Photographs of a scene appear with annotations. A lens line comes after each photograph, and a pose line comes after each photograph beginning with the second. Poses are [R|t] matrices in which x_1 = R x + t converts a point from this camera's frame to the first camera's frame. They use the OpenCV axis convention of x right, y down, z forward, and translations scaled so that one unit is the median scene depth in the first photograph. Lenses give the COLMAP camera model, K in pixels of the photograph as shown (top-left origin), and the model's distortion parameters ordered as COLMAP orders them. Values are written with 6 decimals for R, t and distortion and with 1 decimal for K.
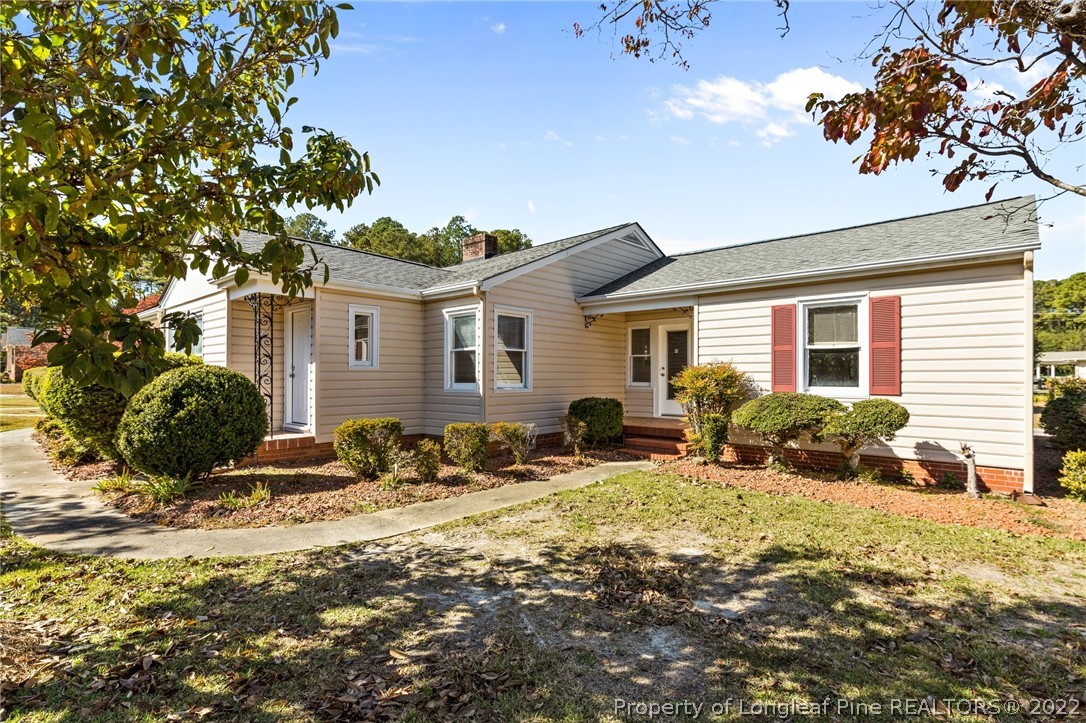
lens RADIAL K [[523.0, 0, 541.4], [0, 523.0, 366.2], [0, 0, 1]] dist [0.001978, -0.000290]
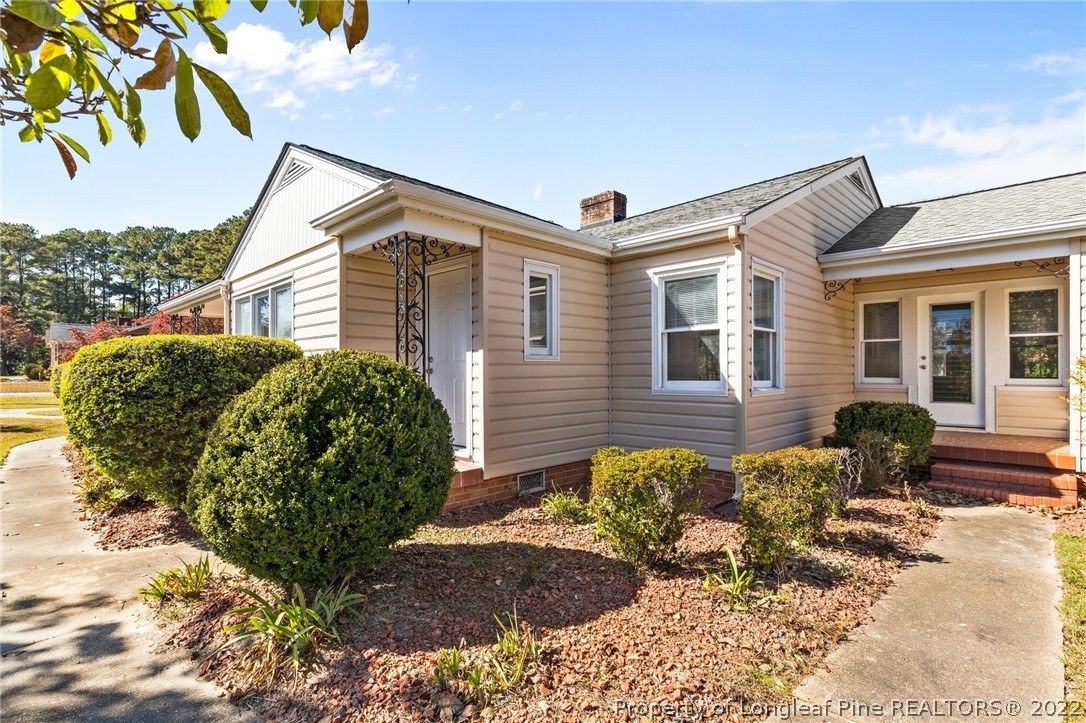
lens RADIAL K [[517.4, 0, 543.0], [0, 517.4, 361.5], [0, 0, 1]] dist [0.000771, 0.000671]
pose [[0.999180, -0.005697, -0.040094, -0.344765], [0.005780, 0.999981, 0.001956, 0.006410], [0.040082, -0.002186, 0.999194, 0.396507]]
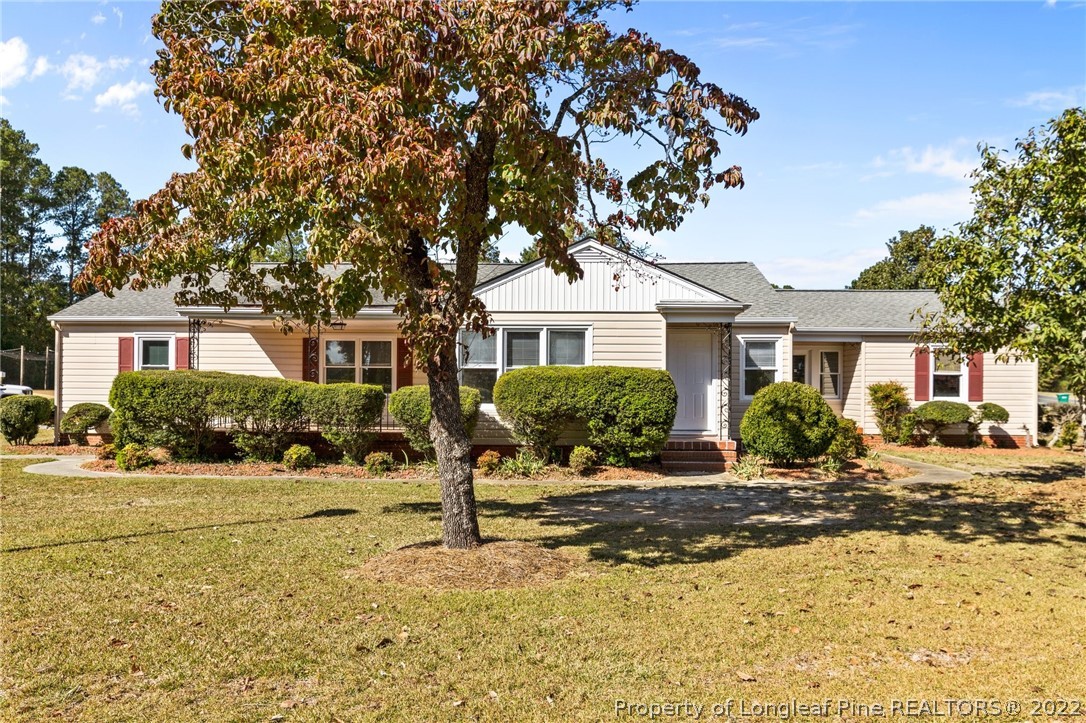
lens RADIAL K [[814.7, 0, 543.0], [0, 814.7, 361.5], [0, 0, 1]] dist [-0.005222, -0.002539]
pose [[0.771861, 0.025568, 0.635277, -2.030118], [-0.016121, 0.999657, -0.020646, -0.000260], [-0.635587, 0.005694, 0.772008, -0.204100]]
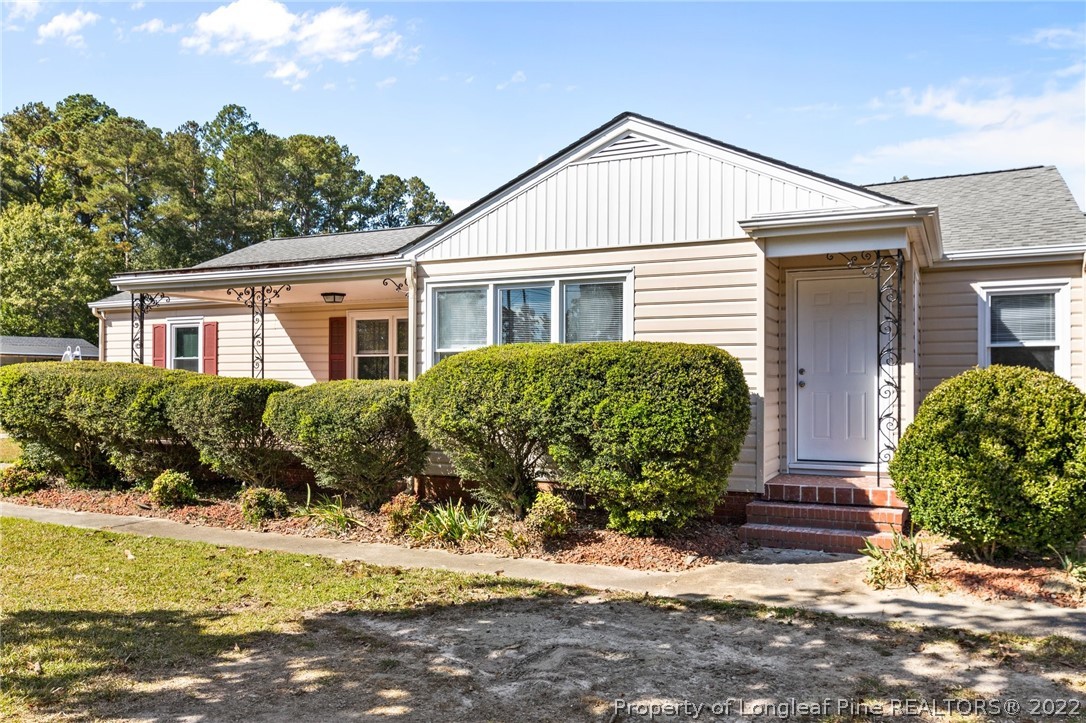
lens RADIAL K [[848.4, 0, 546.5], [0, 848.4, 368.2], [0, 0, 1]] dist [-0.002861, 0.001035]
pose [[0.959057, 0.005985, 0.283149, -1.170740], [-0.005776, 0.999982, -0.001572, 0.003624], [-0.283153, -0.000128, 0.959075, 0.152754]]
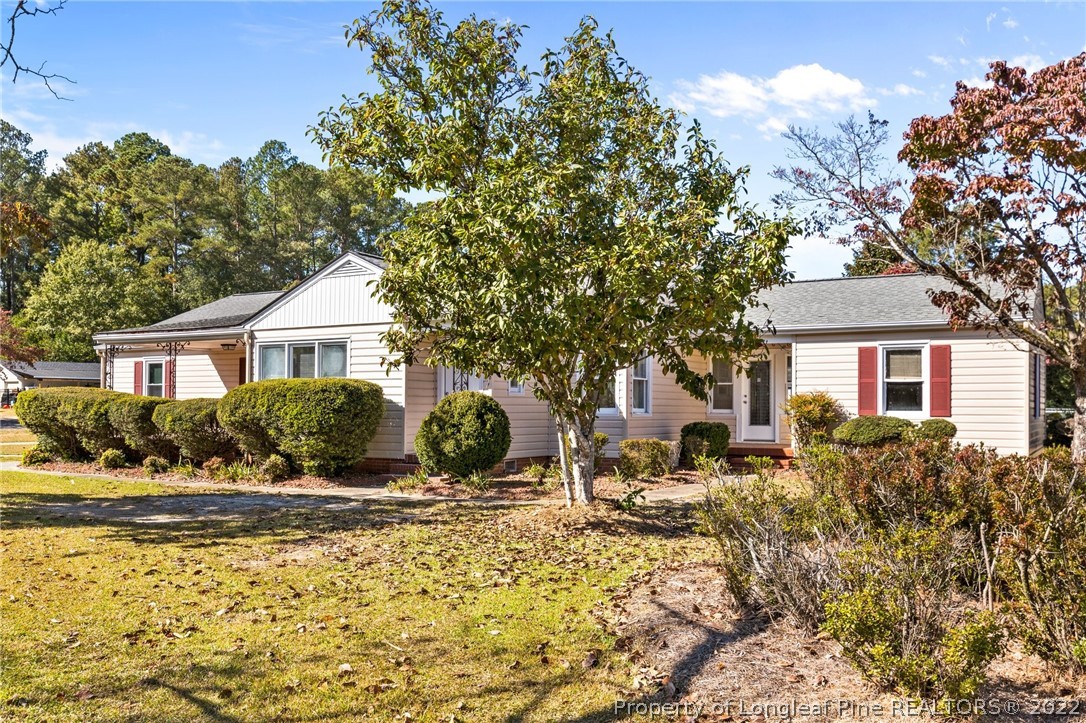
lens RADIAL K [[906.9, 0, 542.8], [0, 906.9, 378.3], [0, 0, 1]] dist [-0.002992, 0.001209]
pose [[0.980892, 0.010303, 0.194280, -0.724798], [-0.007310, 0.999843, -0.016118, 0.000629], [-0.194415, 0.014390, 0.980814, -0.987157]]
